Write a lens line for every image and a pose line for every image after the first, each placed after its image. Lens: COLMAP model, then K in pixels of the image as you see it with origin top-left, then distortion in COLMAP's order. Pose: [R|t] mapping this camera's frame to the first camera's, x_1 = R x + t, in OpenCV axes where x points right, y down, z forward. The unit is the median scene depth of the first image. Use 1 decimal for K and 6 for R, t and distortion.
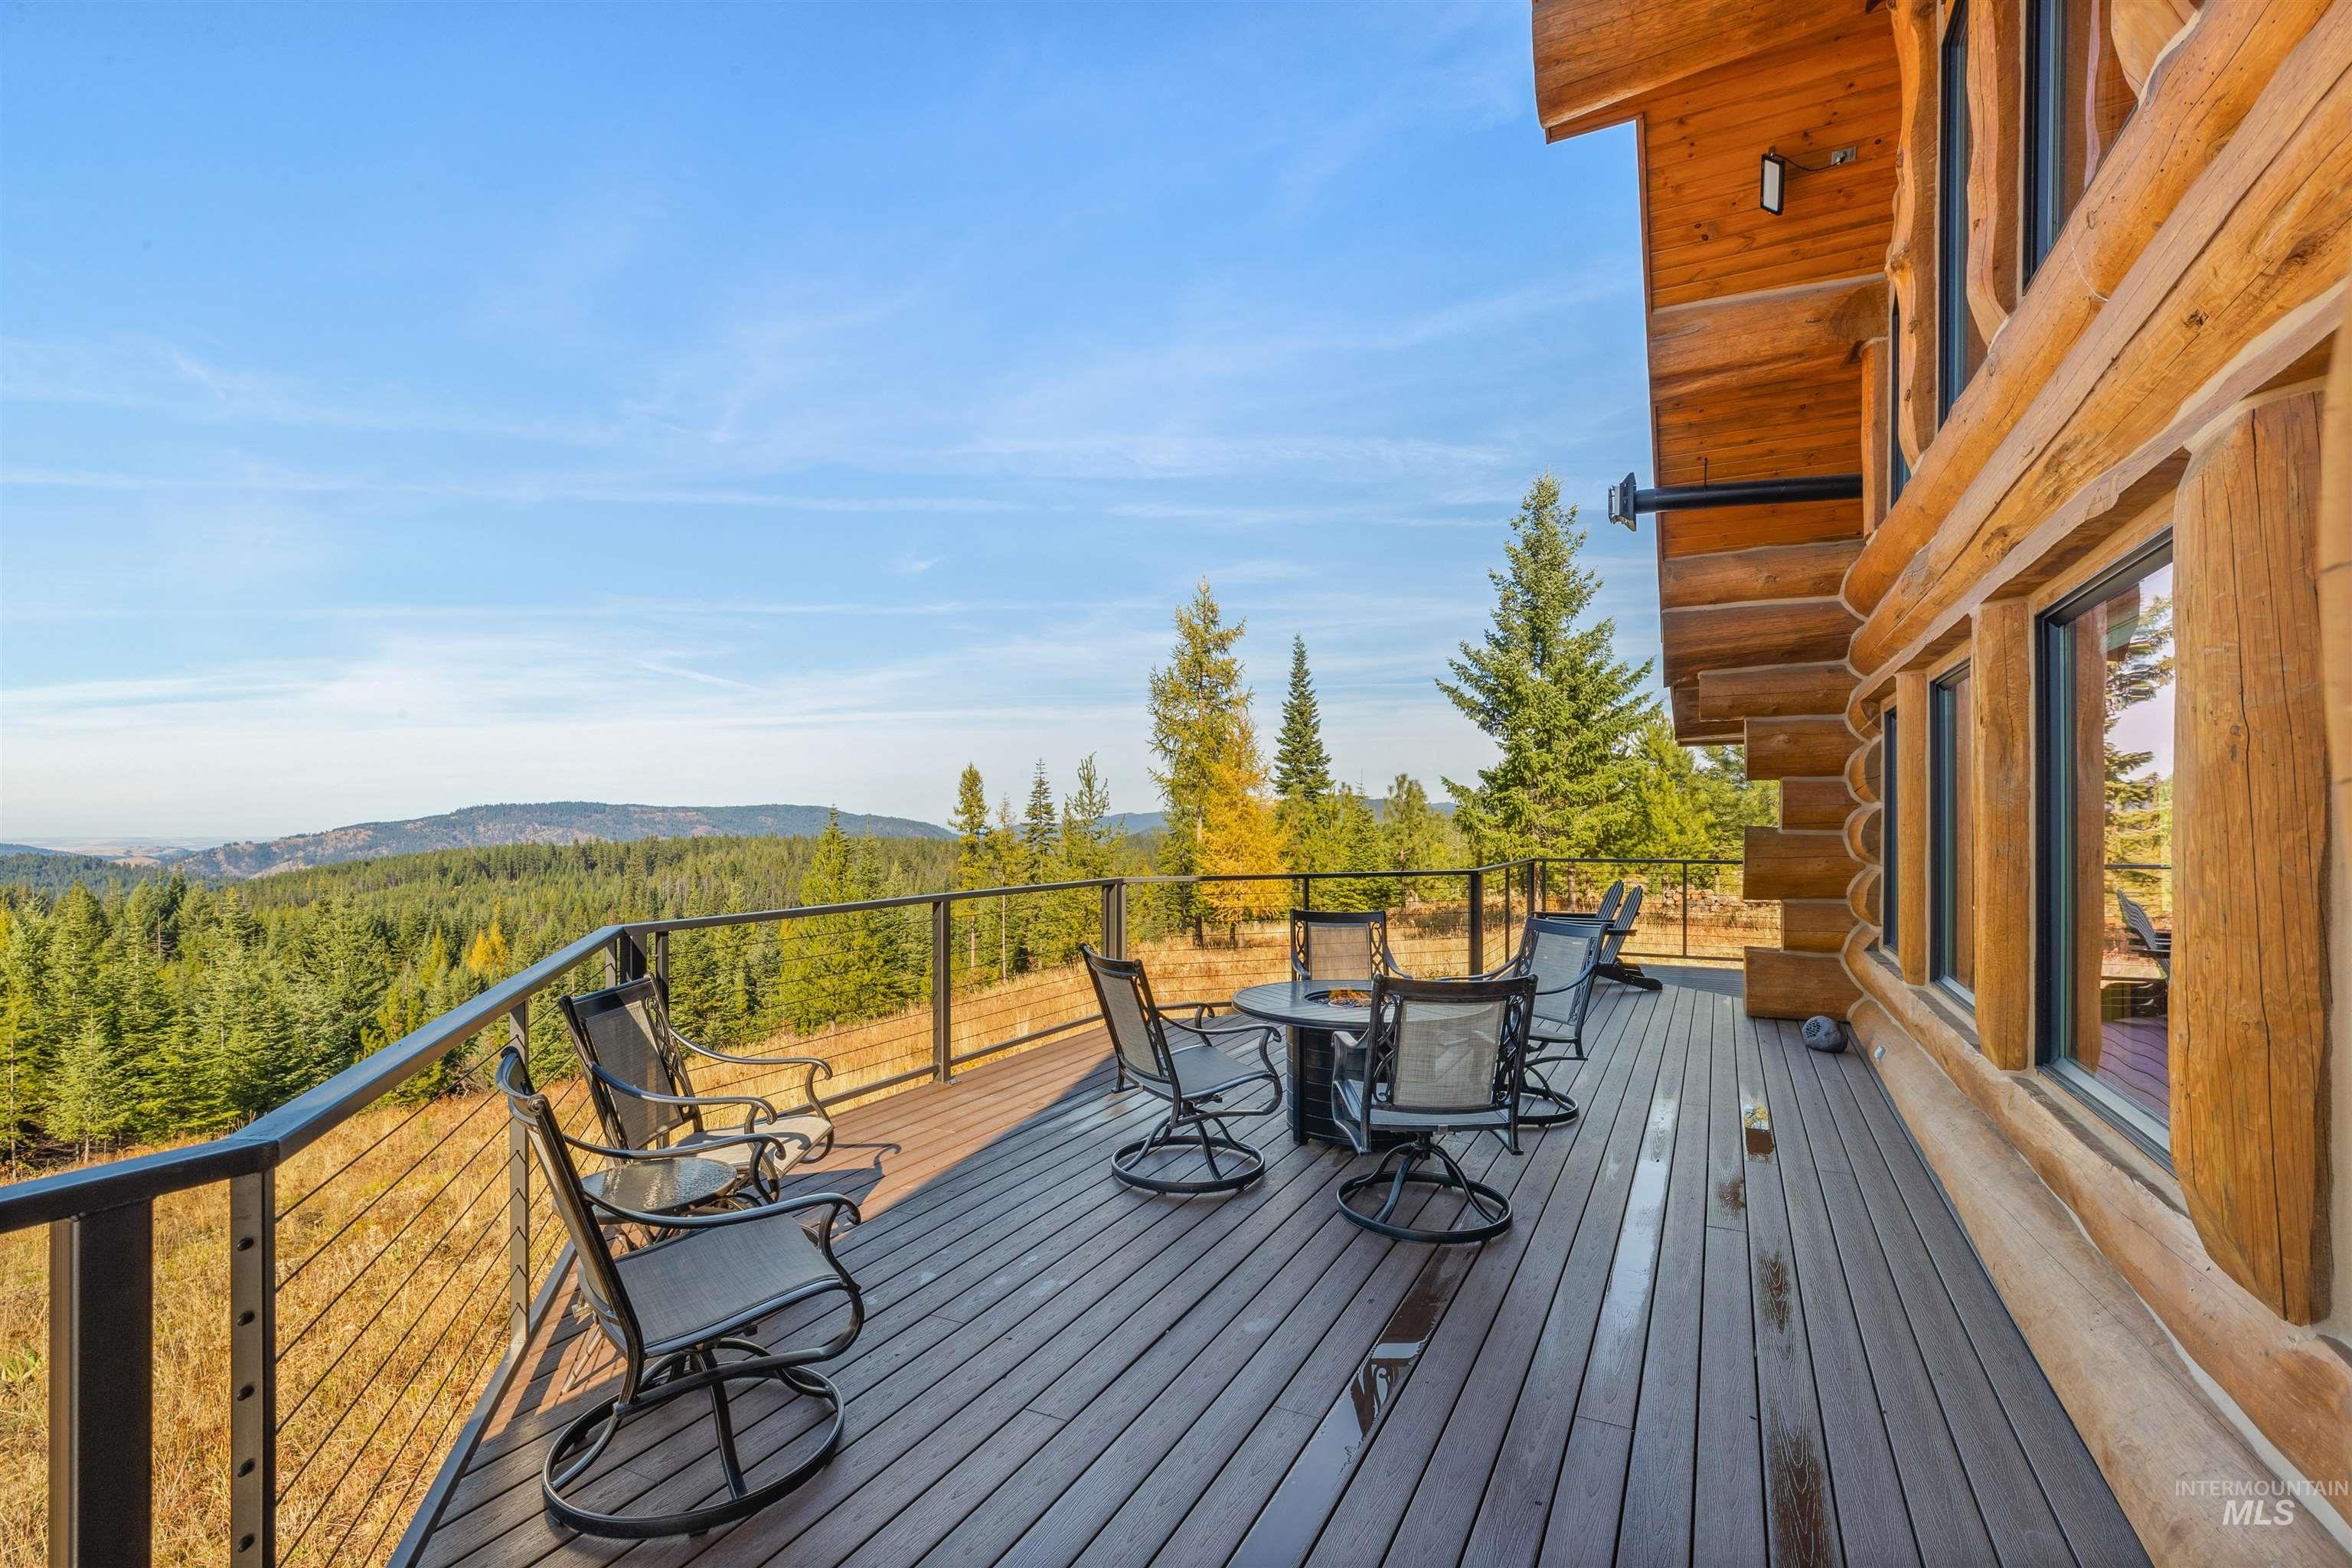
lens RADIAL K [[1076.9, 0, 1183.4], [0, 1076.9, 802.6], [0, 0, 1]] dist [-0.006878, 0.004202]
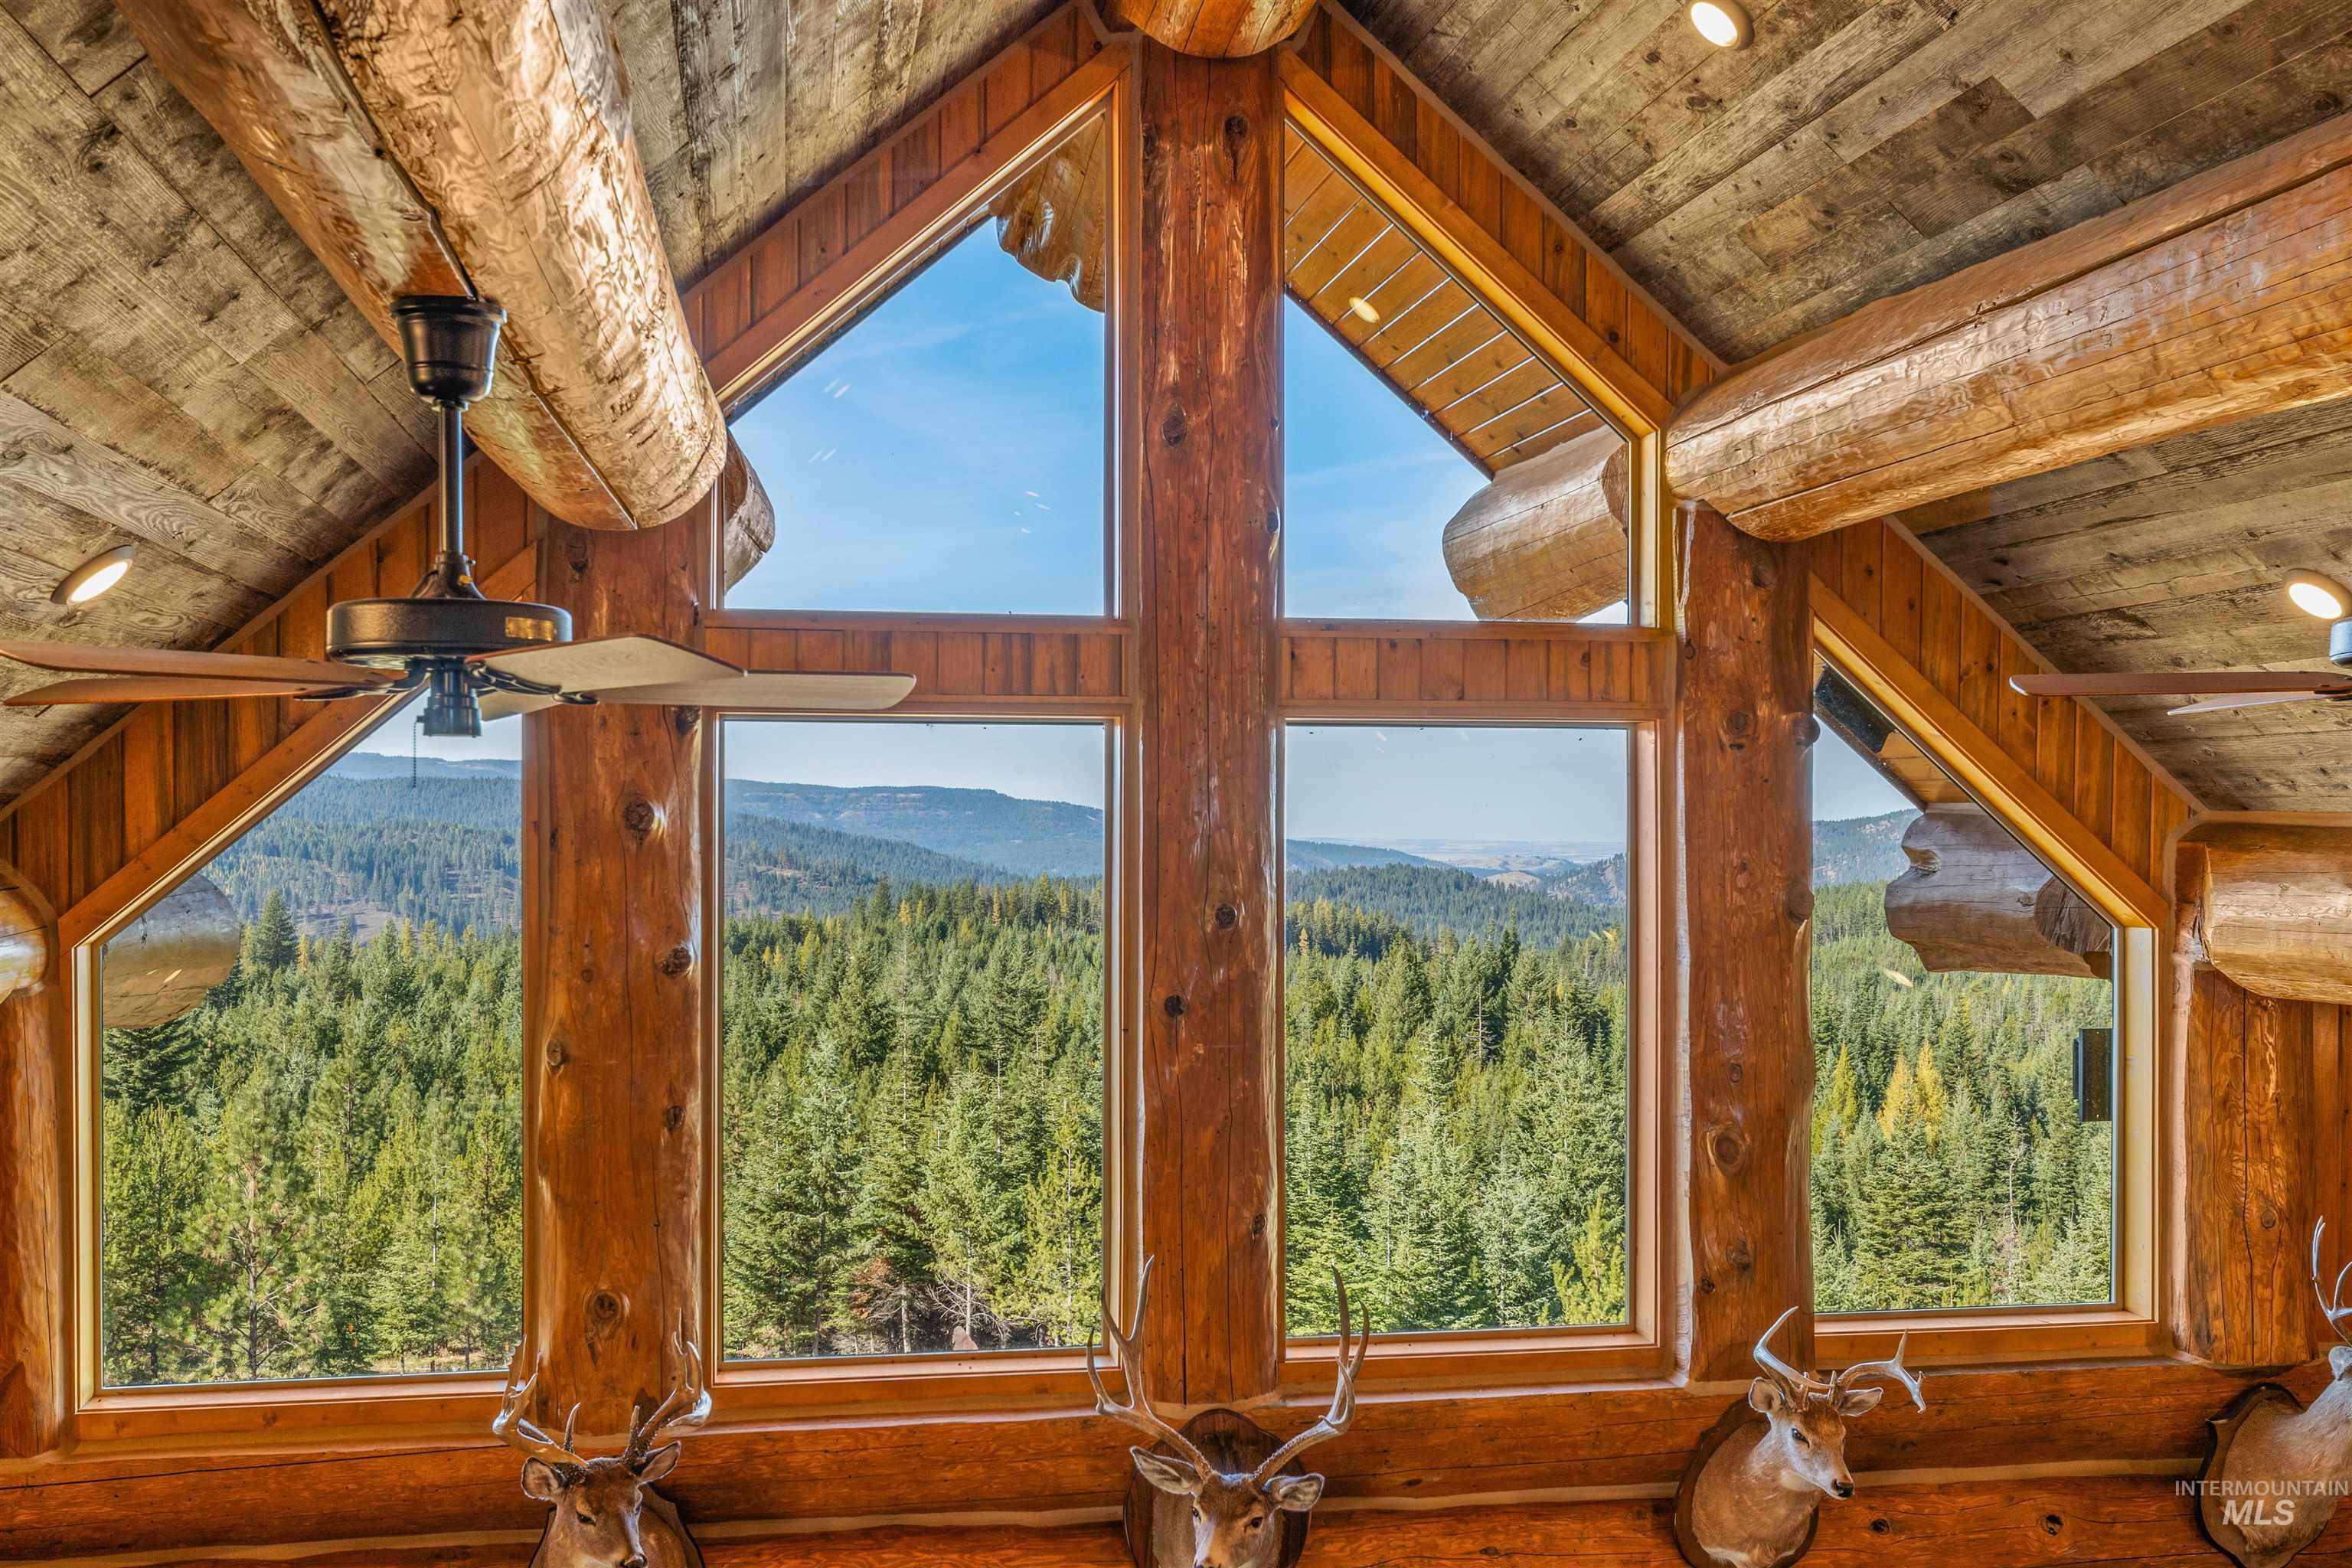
lens RADIAL K [[2277.4, 0, 1181.8], [0, 2277.4, 797.3], [0, 0, 1]] dist [-0.002747, 0.000000]
pose [[0.606099, 0.002014, -0.795386, 0.102995], [0.003087, 0.999983, 0.004884, -0.042793], [0.795383, -0.005416, 0.606083, 0.001984]]
